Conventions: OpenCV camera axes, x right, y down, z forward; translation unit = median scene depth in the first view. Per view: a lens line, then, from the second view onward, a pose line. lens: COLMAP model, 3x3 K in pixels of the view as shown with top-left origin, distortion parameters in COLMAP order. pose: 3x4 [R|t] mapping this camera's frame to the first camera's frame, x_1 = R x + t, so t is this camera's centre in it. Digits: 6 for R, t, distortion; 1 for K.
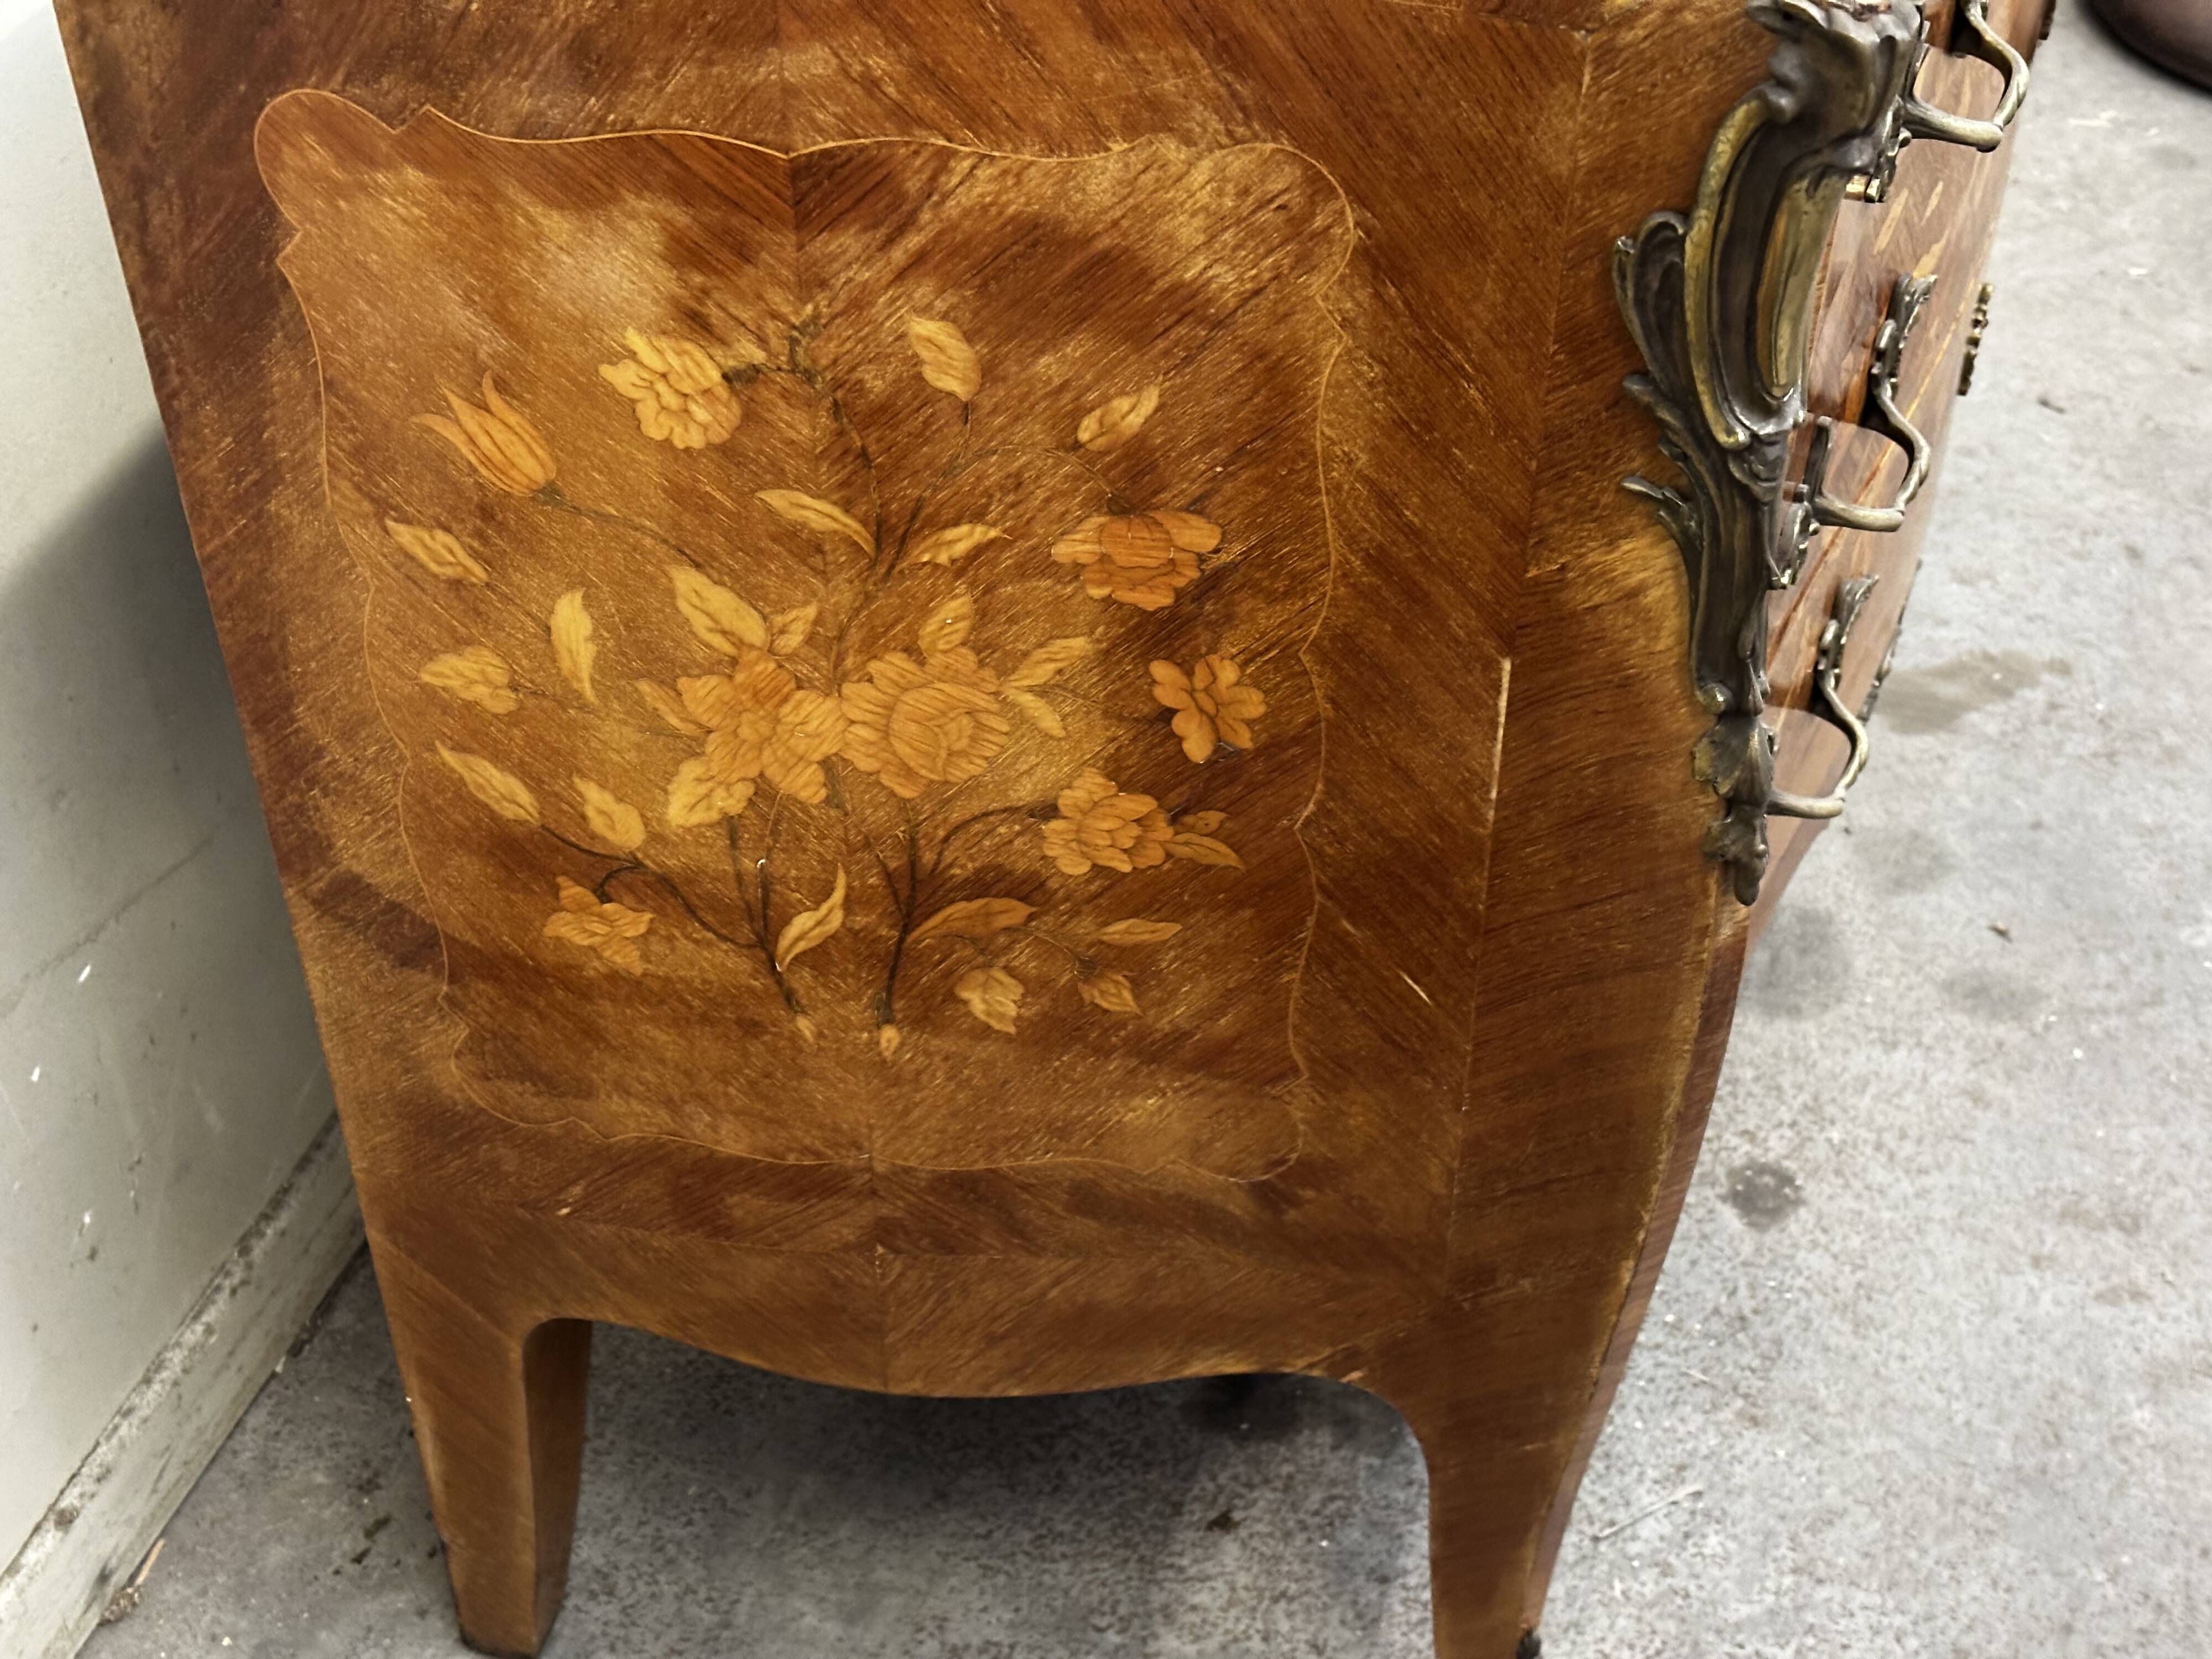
lens RADIAL K [[3120.4, 0, 1096.3], [0, 3120.4, 826.0], [0, 0, 1]] dist [0.125196, 0.000000]
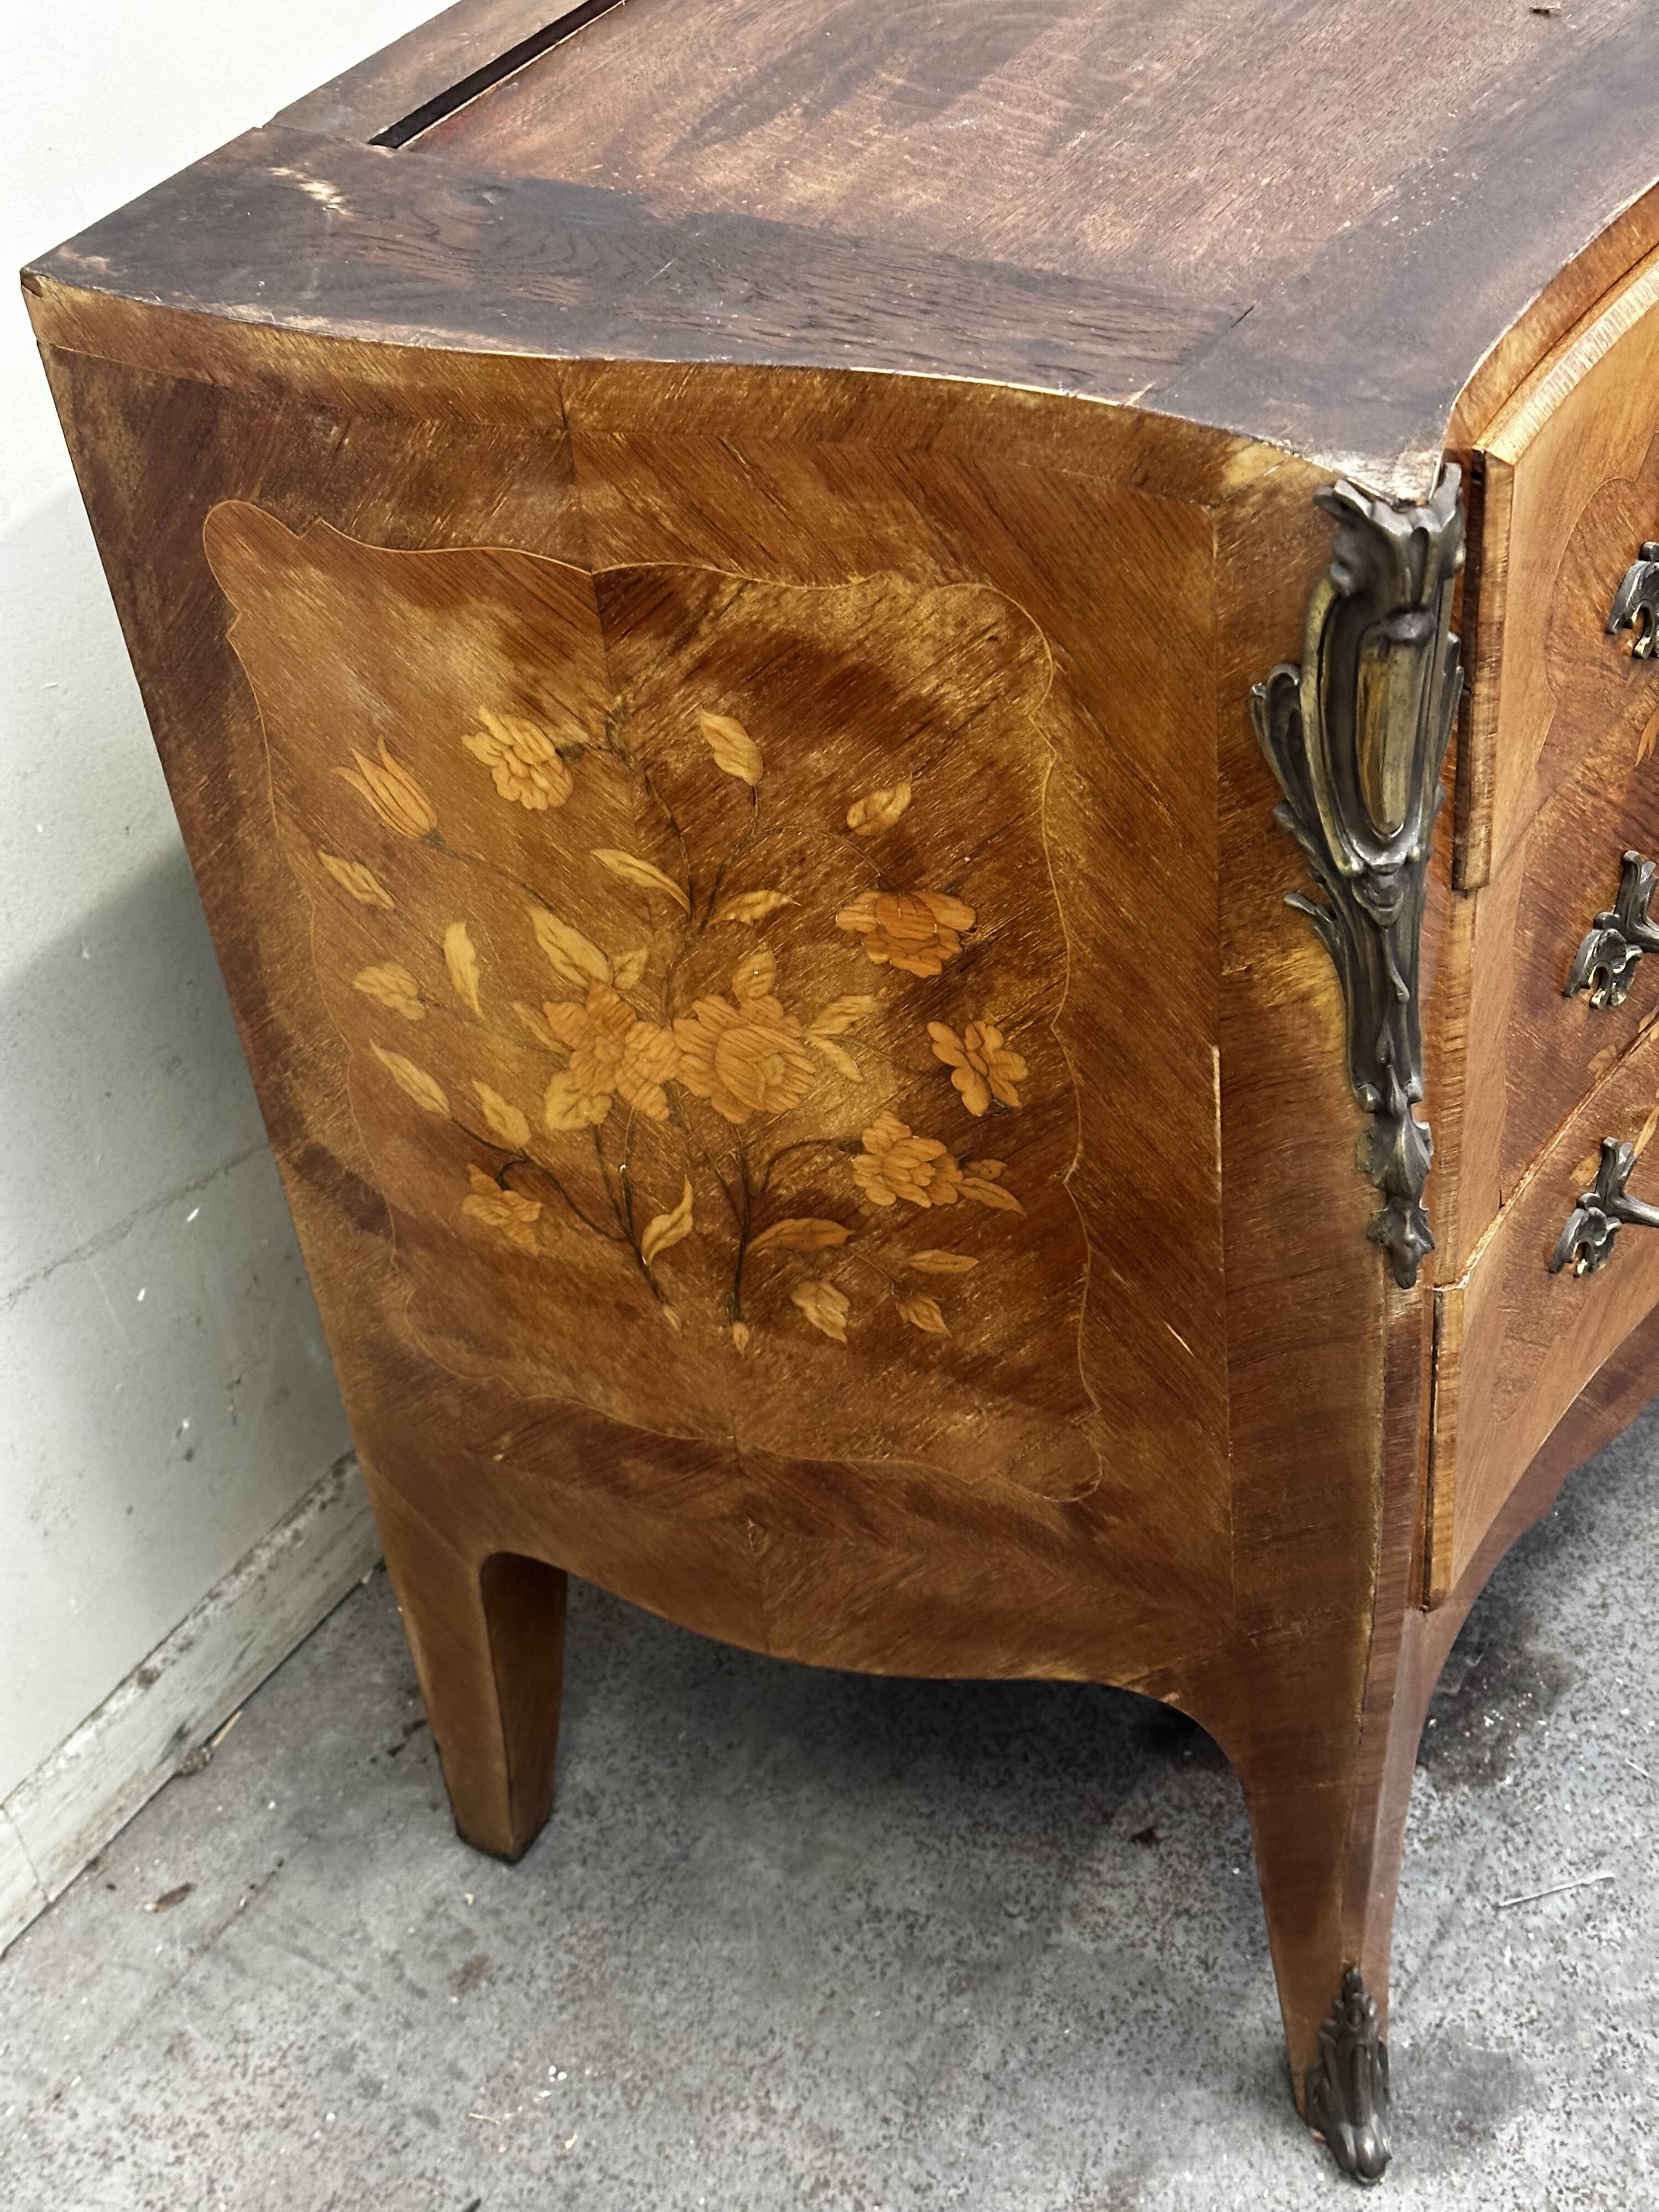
lens RADIAL K [[3120.4, 0, 838.2], [0, 3120.4, 1092.2], [0, 0, 1]] dist [0.125196, 0.000000]
pose [[0.966427, 0.090741, -0.240383, 0.252425], [-0.096810, 0.995211, -0.013533, -0.008481], [0.238004, 0.036350, 0.970584, -0.107118]]
